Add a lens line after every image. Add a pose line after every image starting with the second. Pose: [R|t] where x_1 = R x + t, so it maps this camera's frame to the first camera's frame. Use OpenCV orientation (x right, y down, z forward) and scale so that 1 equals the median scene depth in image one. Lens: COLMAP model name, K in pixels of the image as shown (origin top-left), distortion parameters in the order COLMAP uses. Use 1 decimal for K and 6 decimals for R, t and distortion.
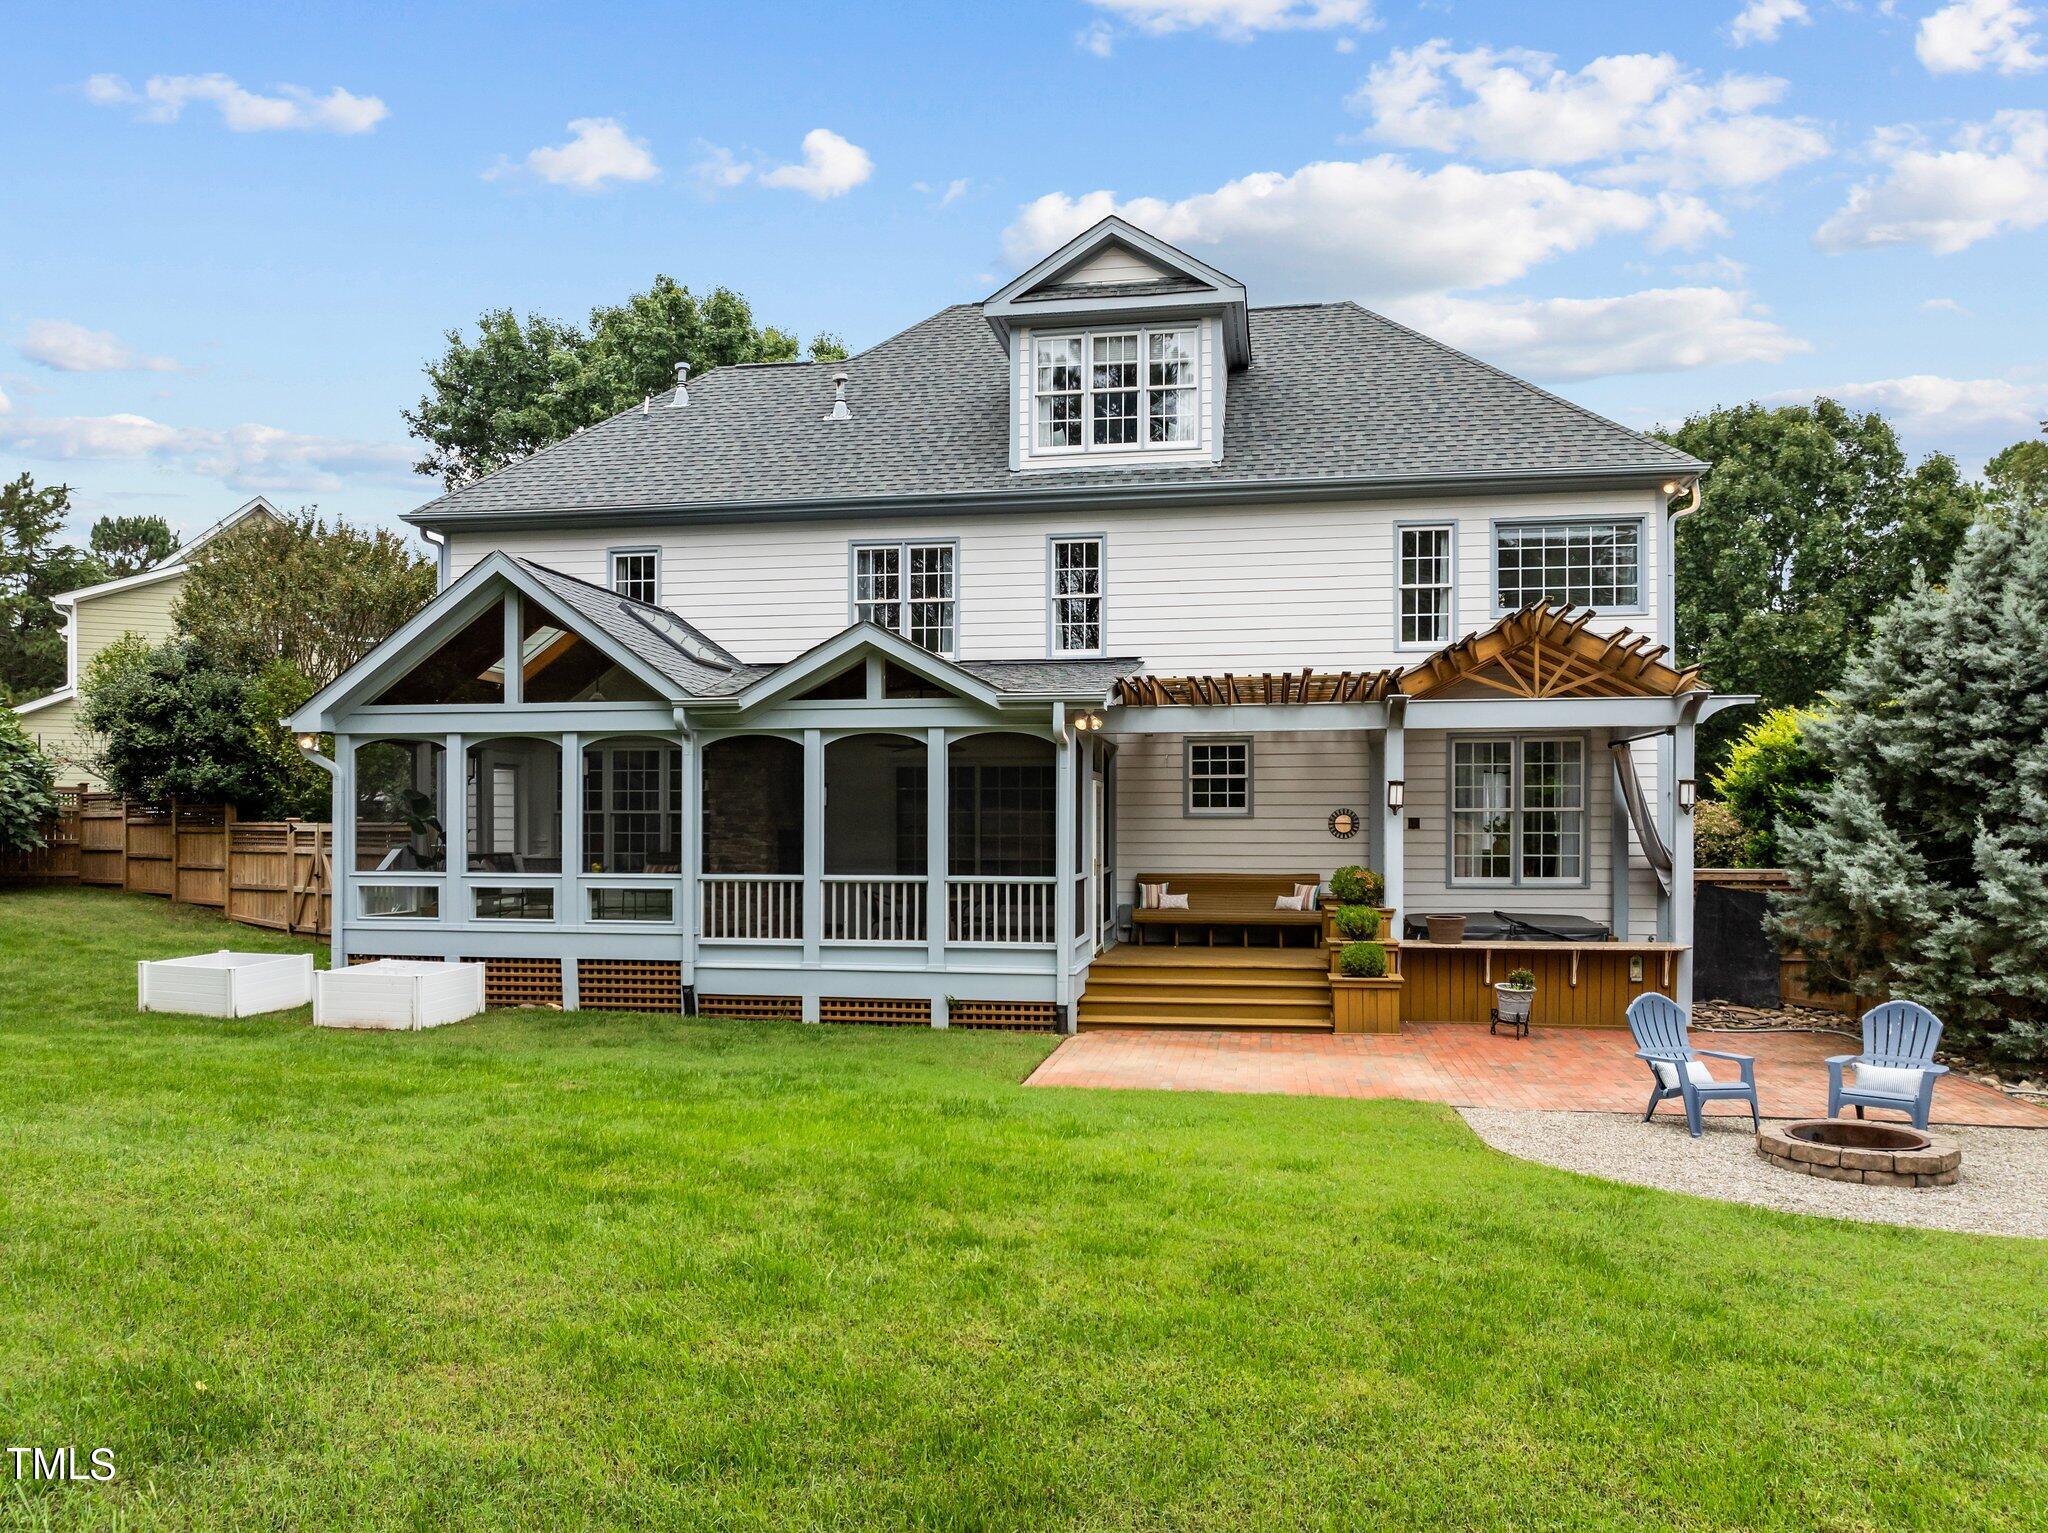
lens RADIAL K [[1469.1, 0, 1028.4], [0, 1469.1, 831.9], [0, 0, 1]] dist [-0.020543, -0.003830]
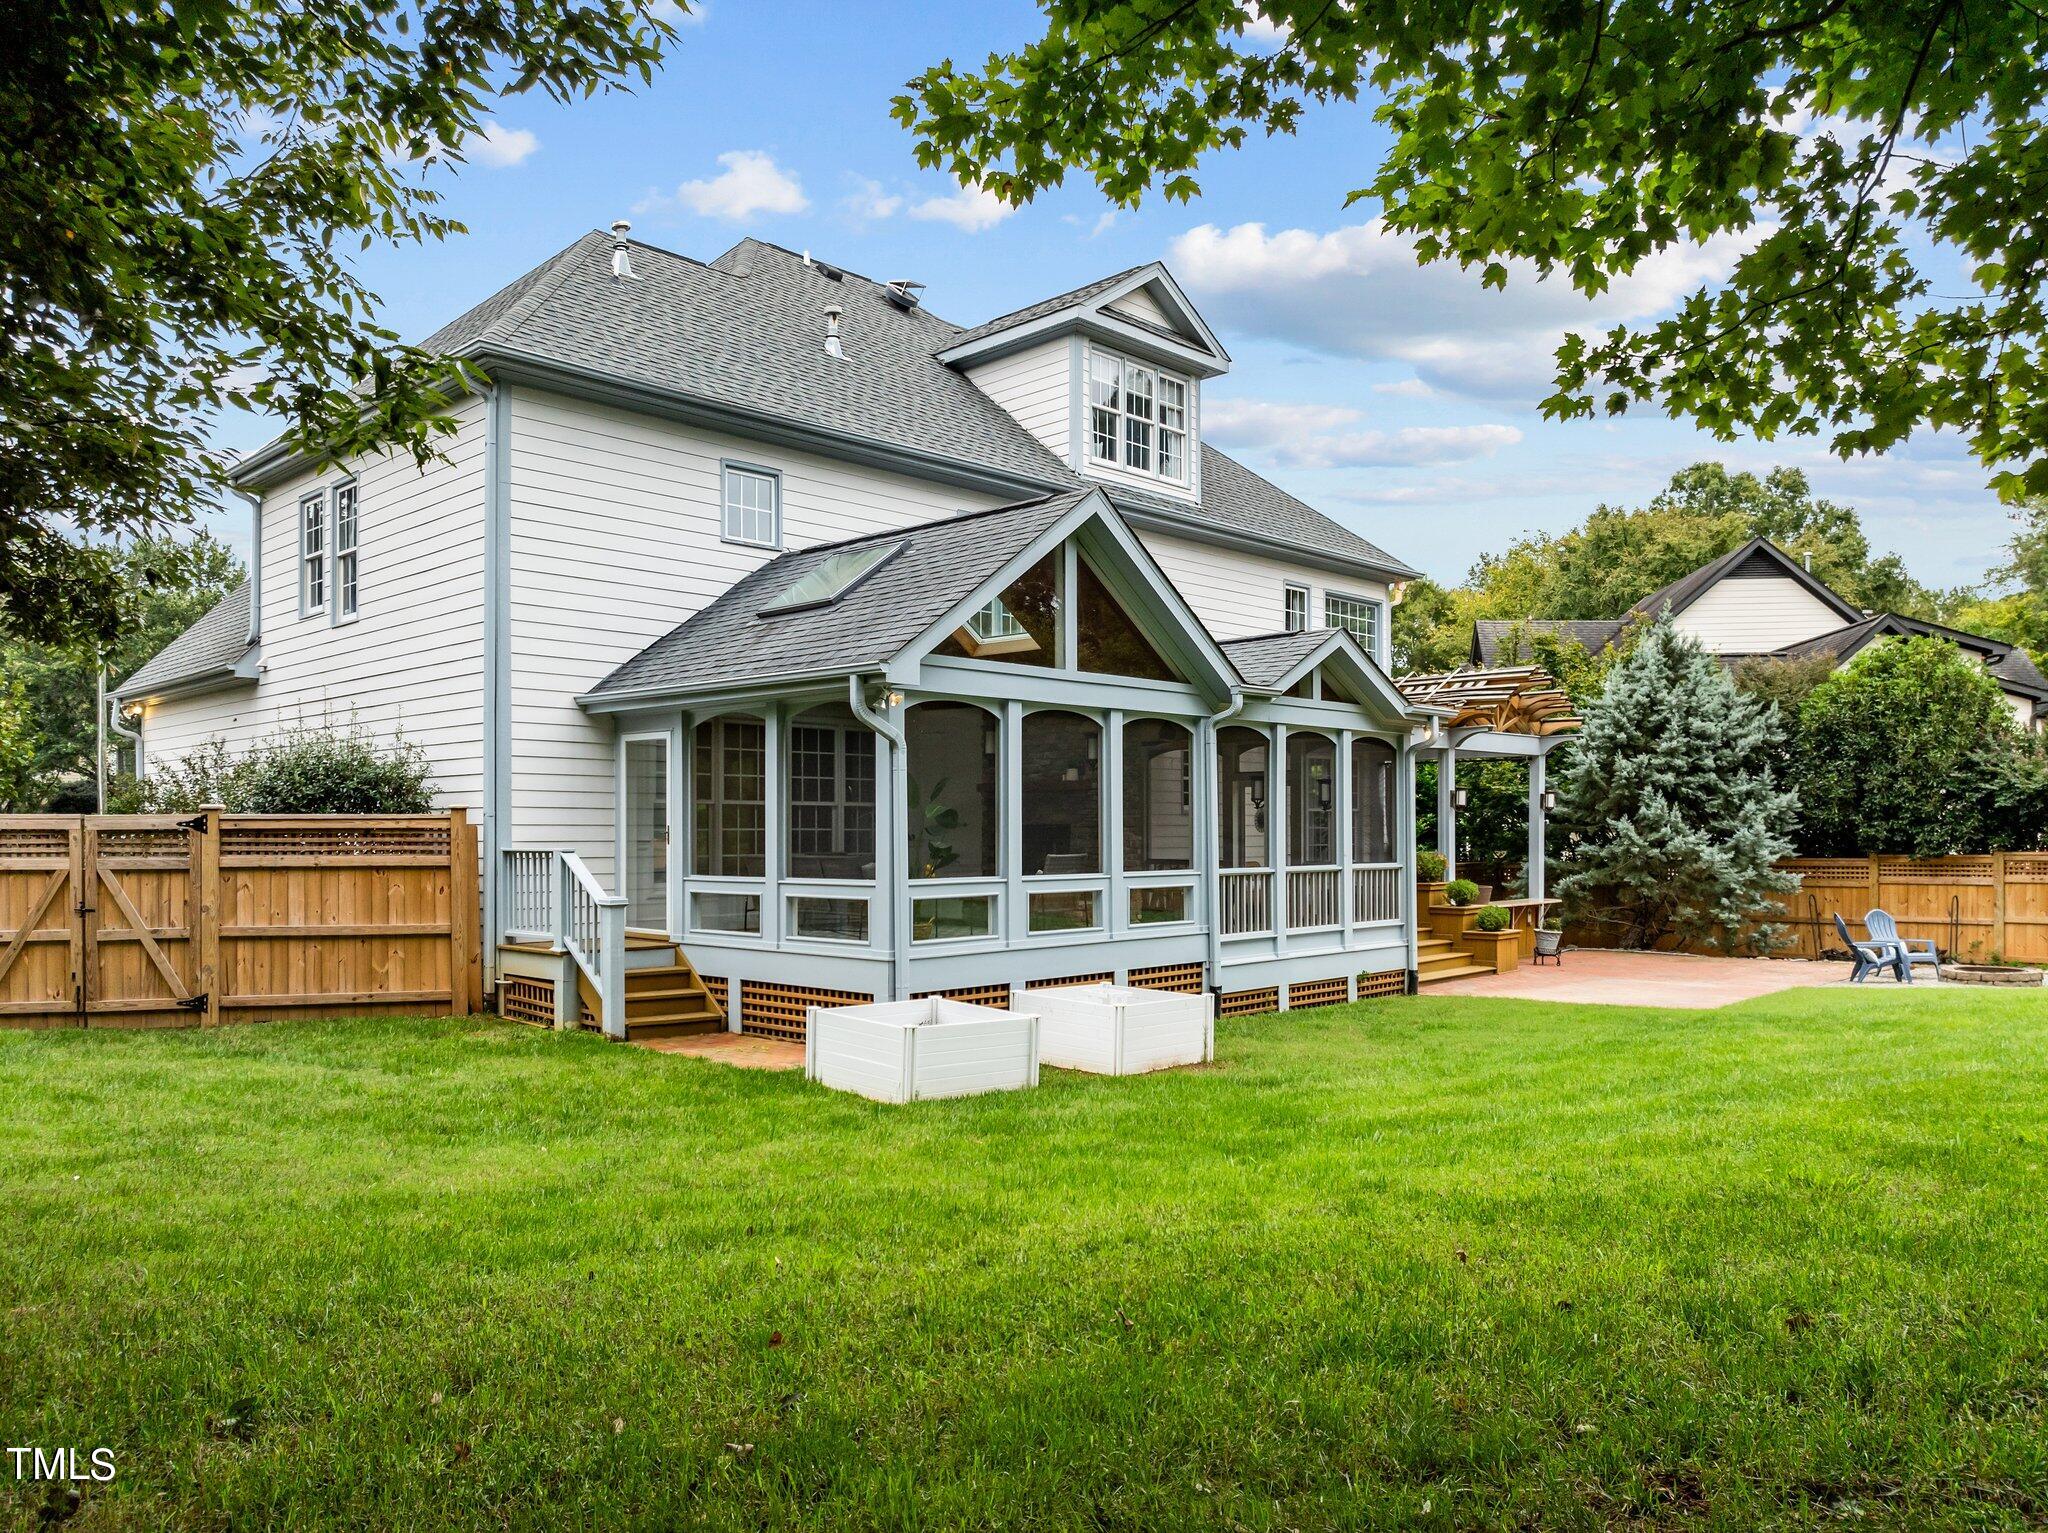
lens RADIAL K [[1469.1, 0, 1028.4], [0, 1469.1, 831.9], [0, 0, 1]] dist [-0.020543, -0.003830]
pose [[0.558020, -0.003066, 0.829822, -1.061809], [0.005926, 0.999982, -0.000290, 0.004212], [-0.829806, 0.005080, 0.558028, 0.556345]]
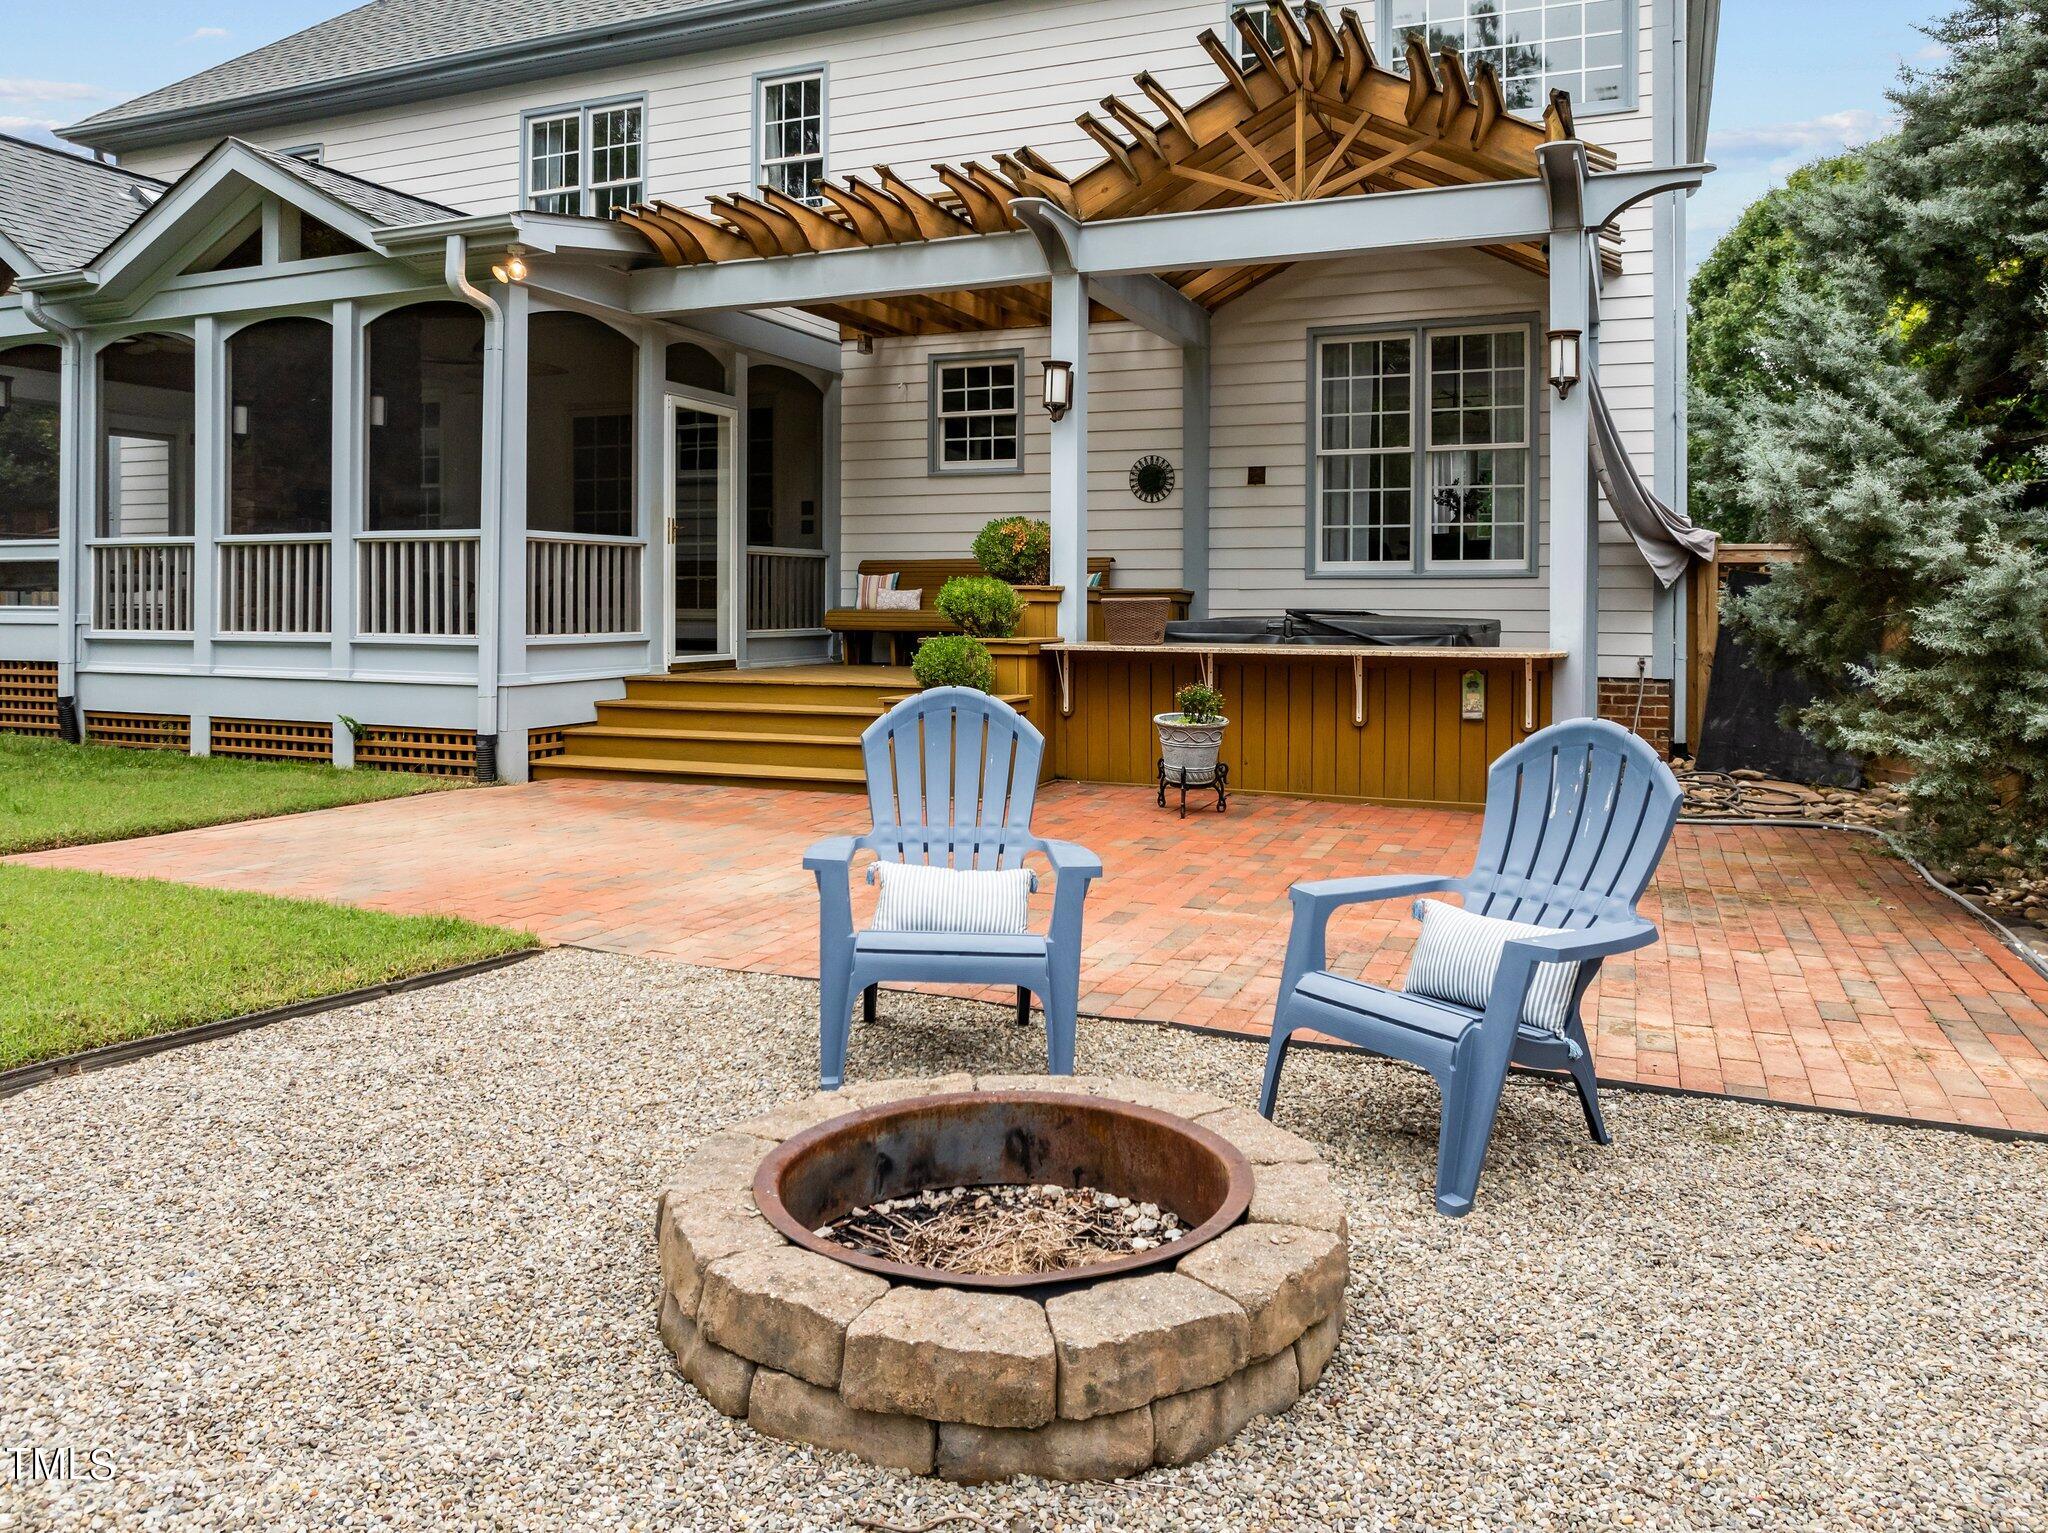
lens RADIAL K [[1483.6, 0, 1030.4], [0, 1483.6, 619.4], [0, 0, 1]] dist [-0.028406, 0.000325]
pose [[0.975542, 0.006627, -0.219713, 0.355485], [-0.005171, 0.999961, 0.007202, 0.059517], [0.219752, -0.005889, 0.975538, 0.416276]]
